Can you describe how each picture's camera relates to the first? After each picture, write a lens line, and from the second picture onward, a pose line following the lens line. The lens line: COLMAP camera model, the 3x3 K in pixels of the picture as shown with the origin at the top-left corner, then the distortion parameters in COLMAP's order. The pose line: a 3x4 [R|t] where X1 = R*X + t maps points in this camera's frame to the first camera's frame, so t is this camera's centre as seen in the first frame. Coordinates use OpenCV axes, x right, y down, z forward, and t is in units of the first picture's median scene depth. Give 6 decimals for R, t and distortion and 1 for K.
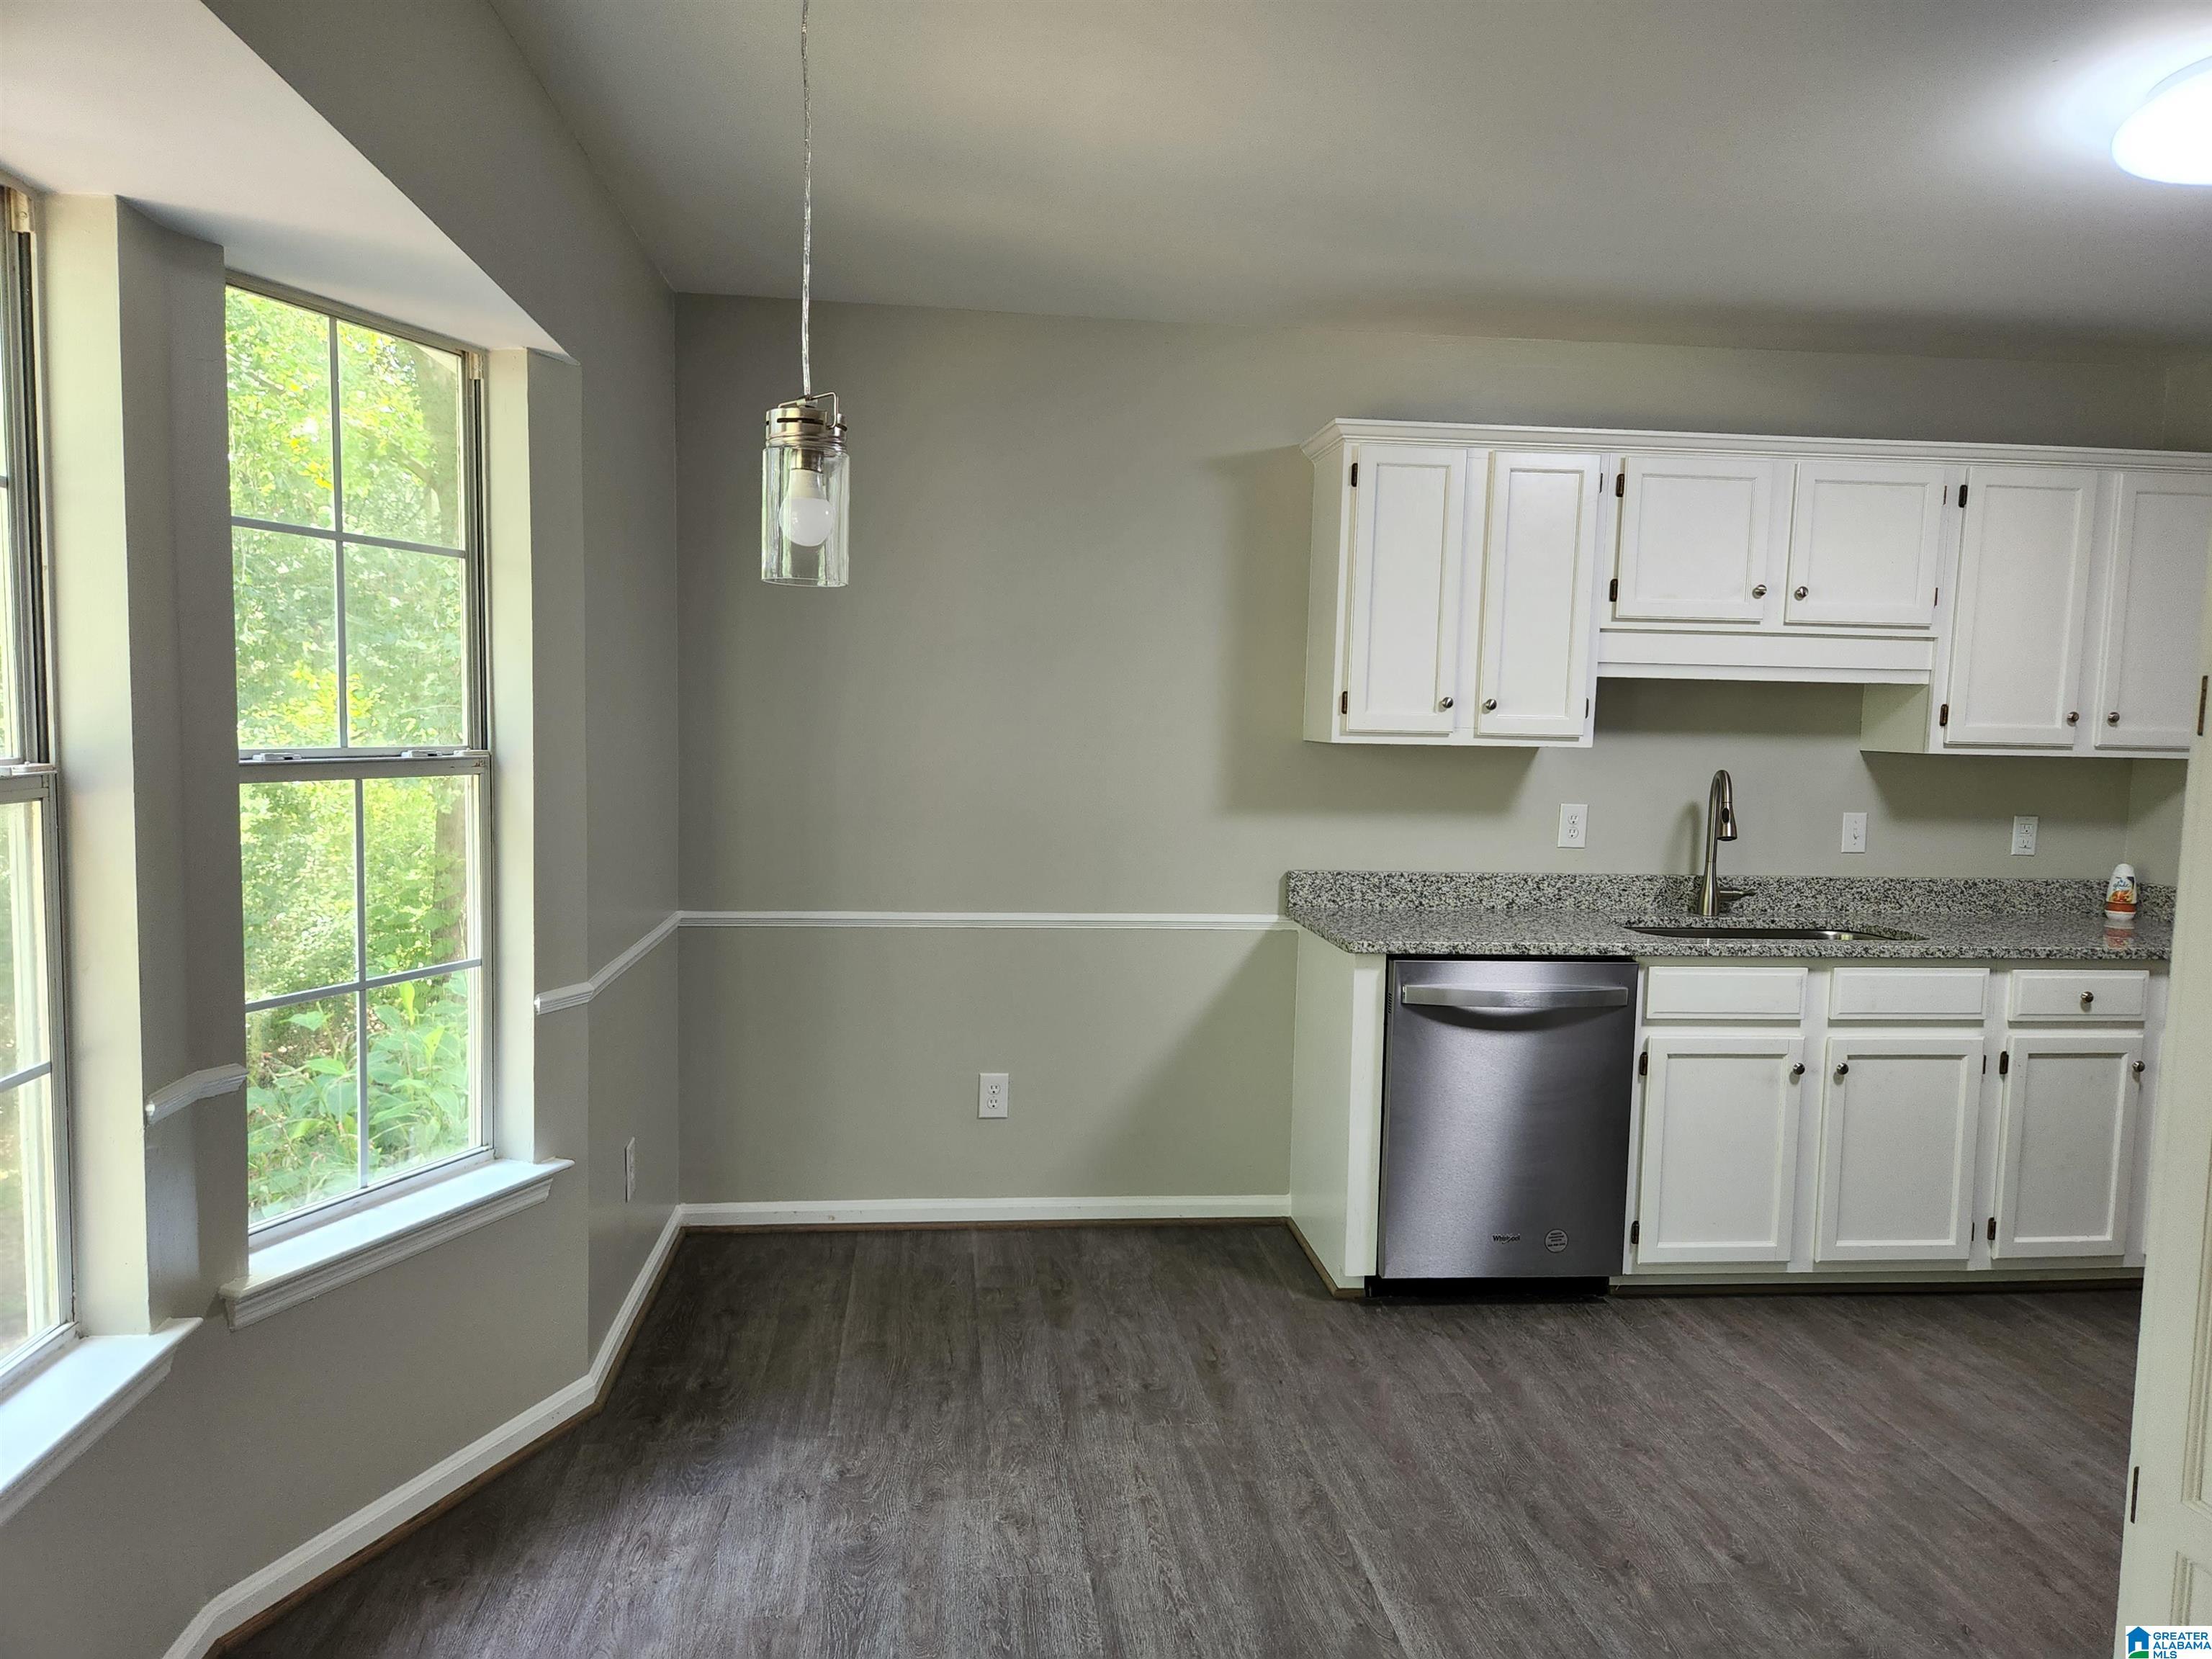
lens RADIAL K [[1473.9, 0, 1106.0], [0, 1473.9, 853.4], [0, 0, 1]] dist [0.071382, -0.058975]
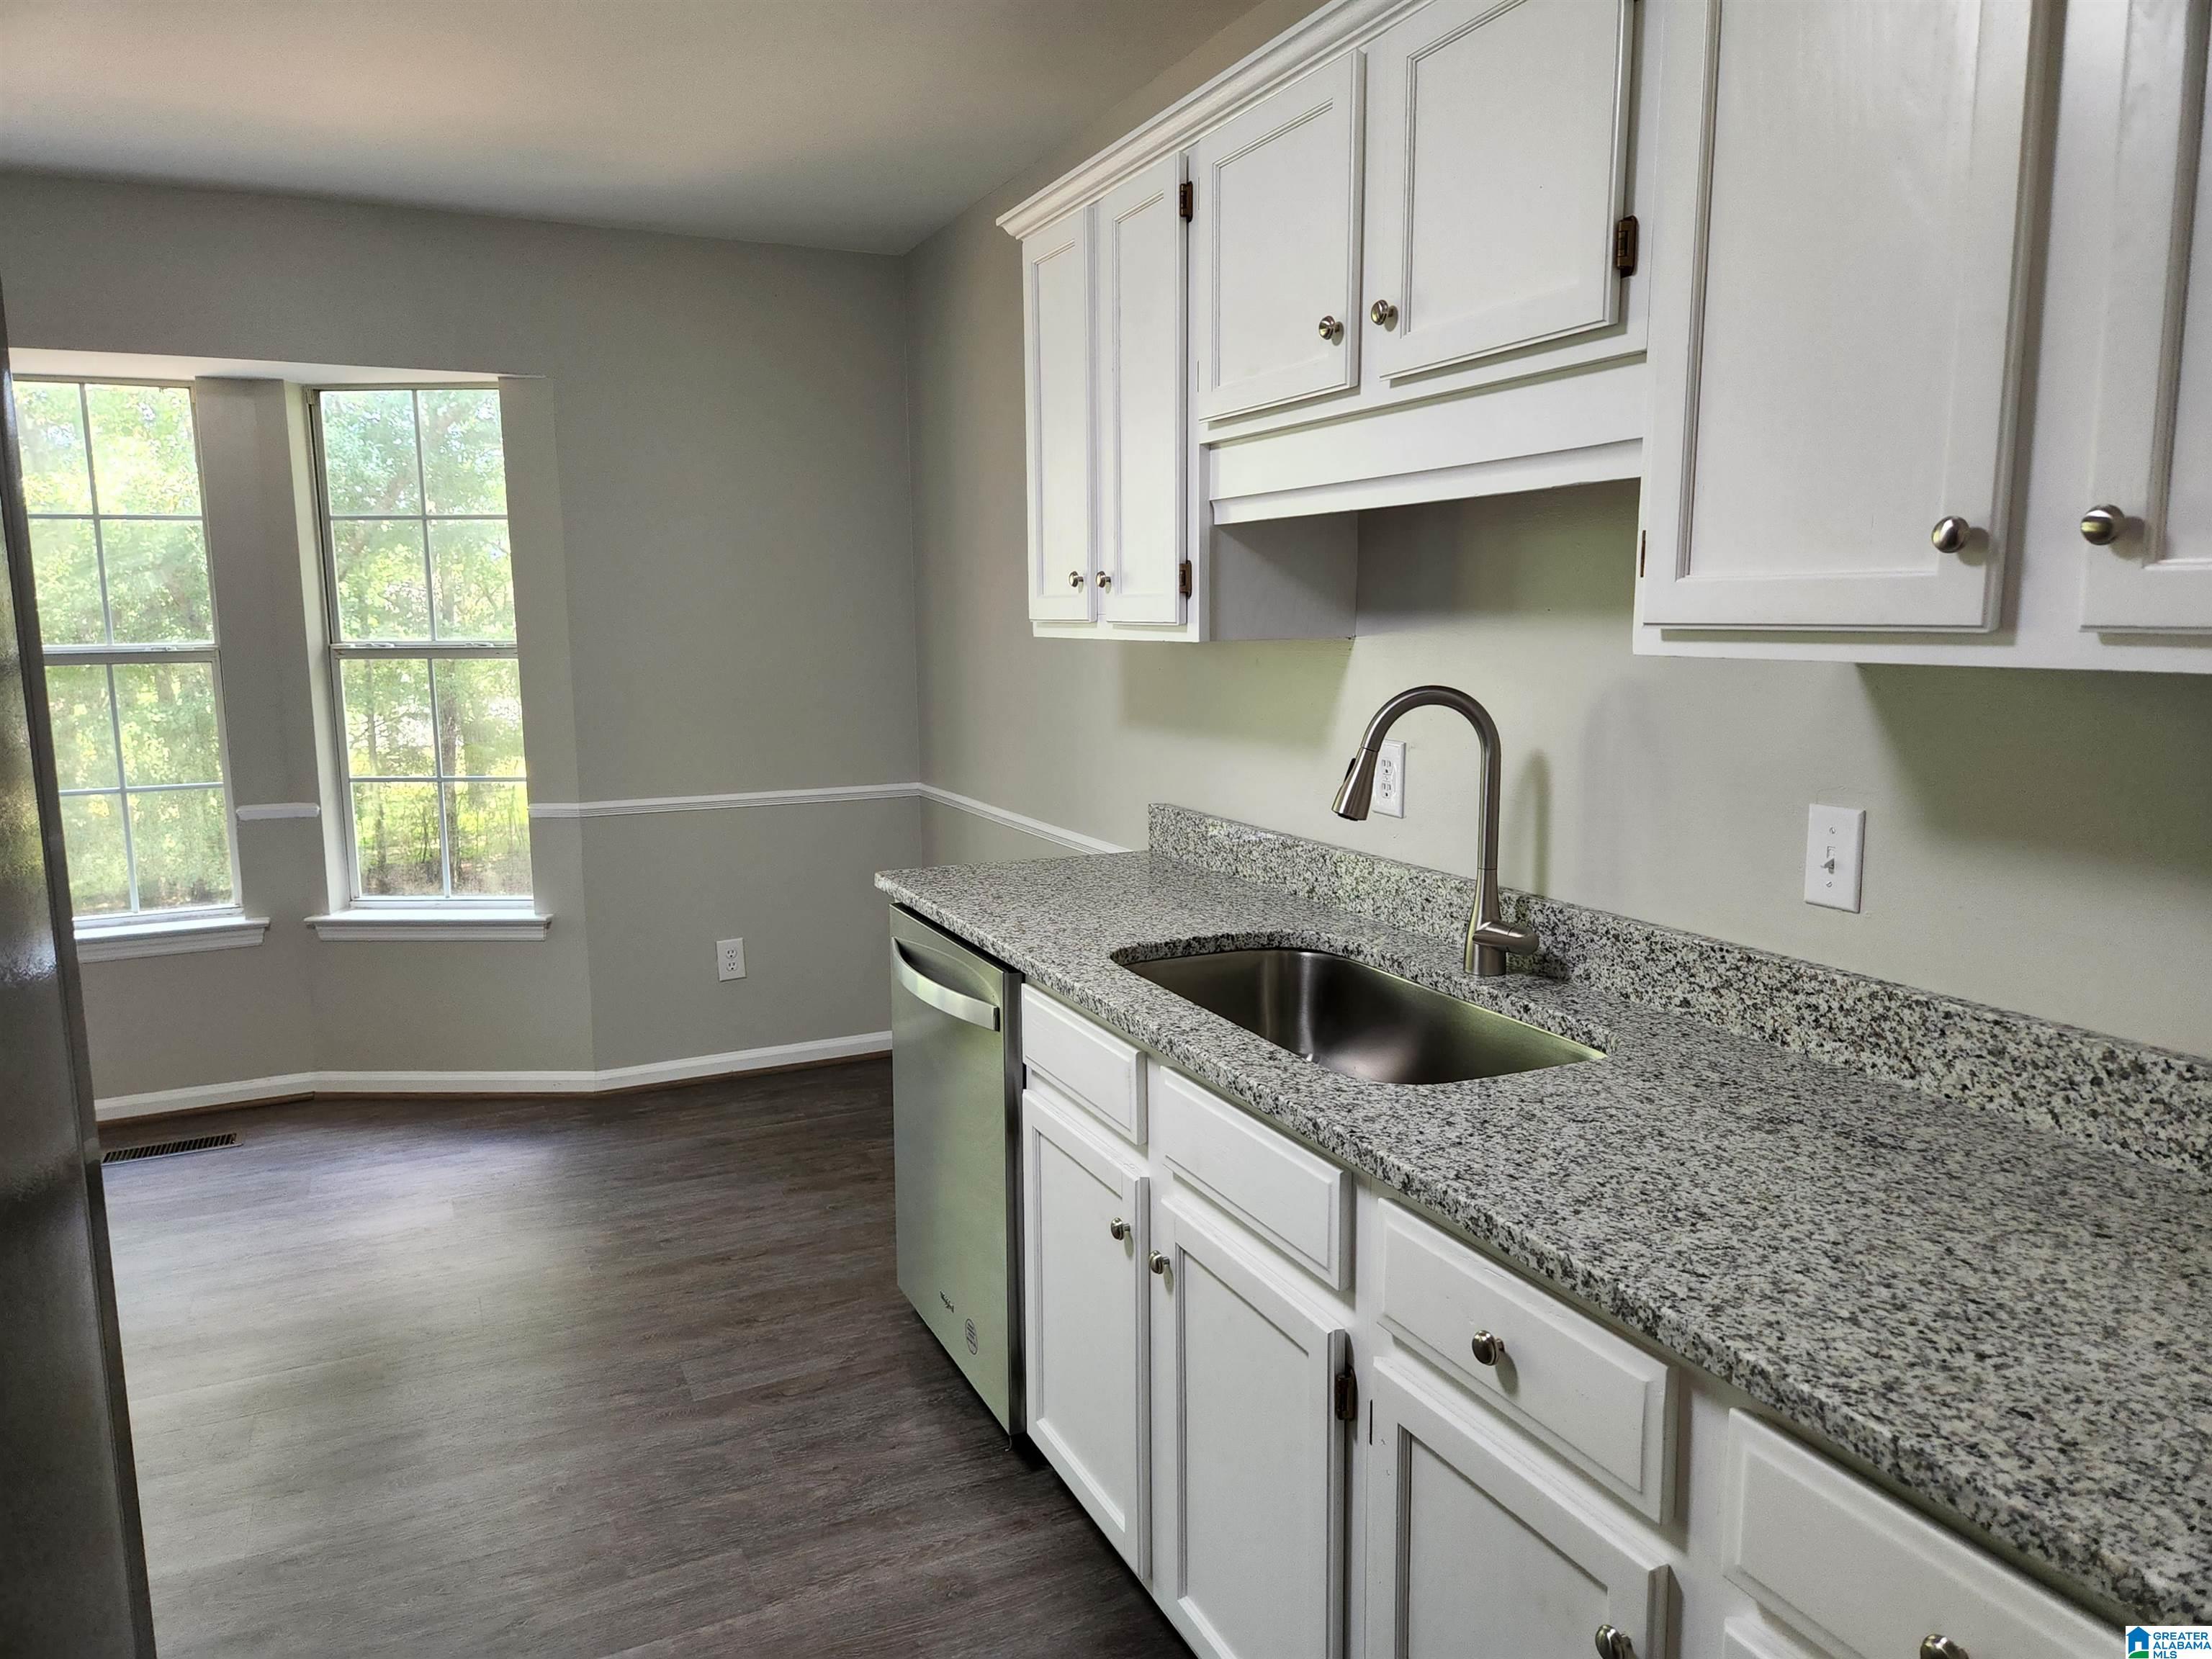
lens RADIAL K [[1483.8, 0, 1111.4], [0, 1483.8, 830.7], [0, 0, 1]] dist [0.067709, -0.058410]
pose [[0.319508, 0.114712, -0.940615, 0.965997], [-0.073928, 0.992638, 0.095944, -0.053335], [0.944695, 0.038883, 0.325636, 0.818572]]
